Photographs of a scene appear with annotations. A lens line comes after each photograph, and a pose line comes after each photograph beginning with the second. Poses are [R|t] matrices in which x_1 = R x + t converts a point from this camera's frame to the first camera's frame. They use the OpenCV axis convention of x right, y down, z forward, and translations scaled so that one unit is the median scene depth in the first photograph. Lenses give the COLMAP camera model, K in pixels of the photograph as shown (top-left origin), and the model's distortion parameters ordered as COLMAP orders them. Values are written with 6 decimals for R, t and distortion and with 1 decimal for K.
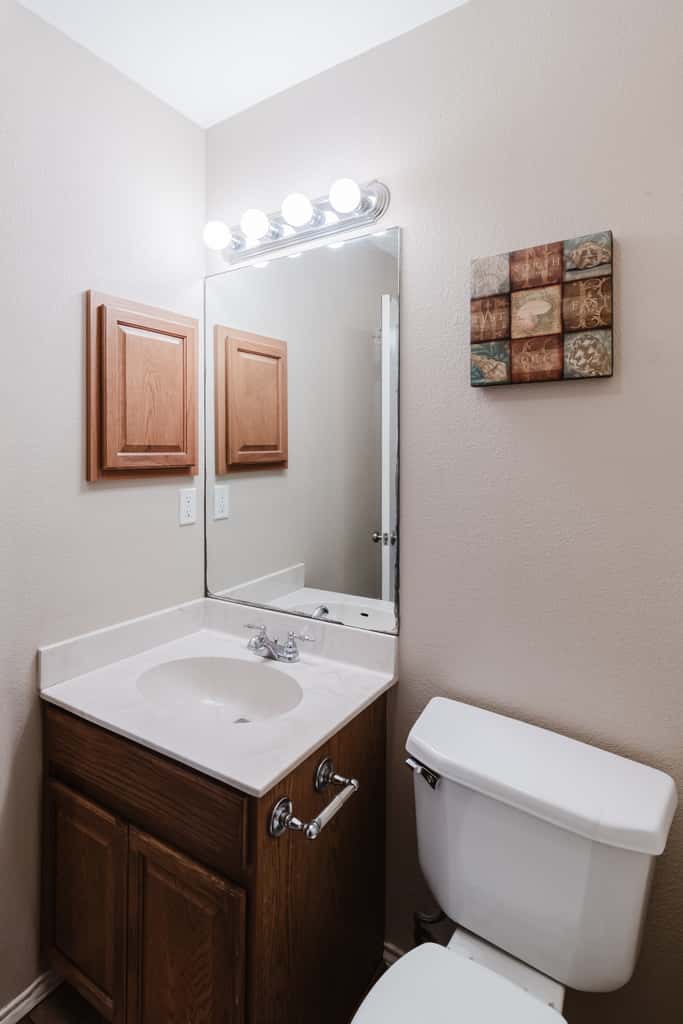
lens RADIAL K [[539.5, 0, 340.9], [0, 539.5, 498.4], [0, 0, 1]] dist [0.003062, 0.000854]
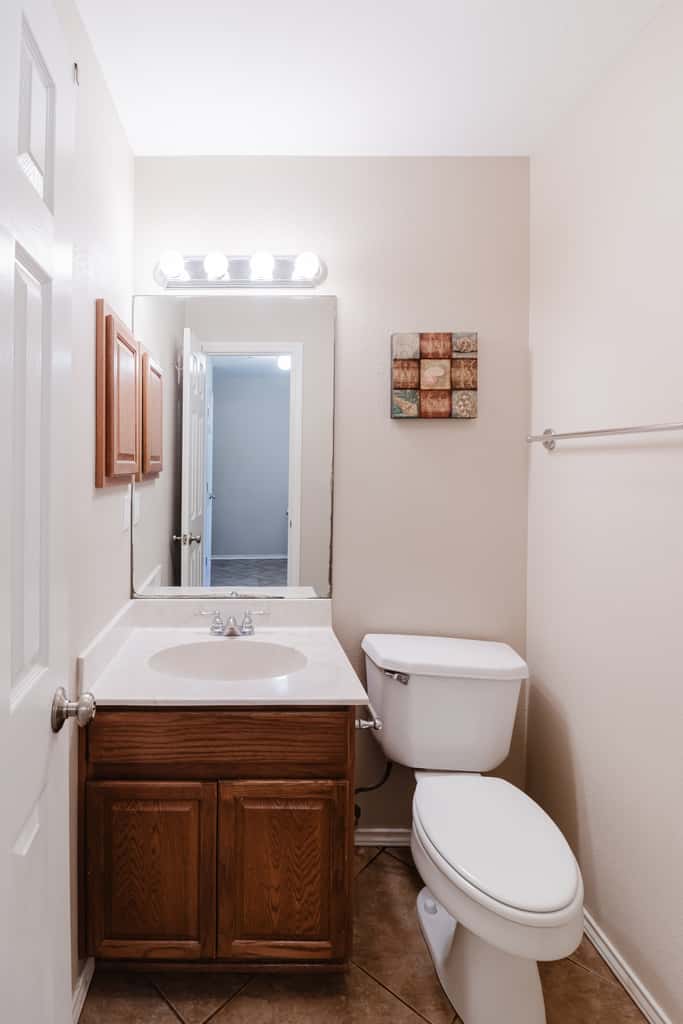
lens RADIAL K [[477.5, 0, 341.5], [0, 477.5, 512.0], [0, 0, 1]] dist [-0.001790, 0.000047]
pose [[0.825707, -0.052545, 0.561646, -0.676316], [0.042558, 0.998617, 0.030859, 0.003301], [-0.562491, -0.001578, 0.826802, -0.001988]]
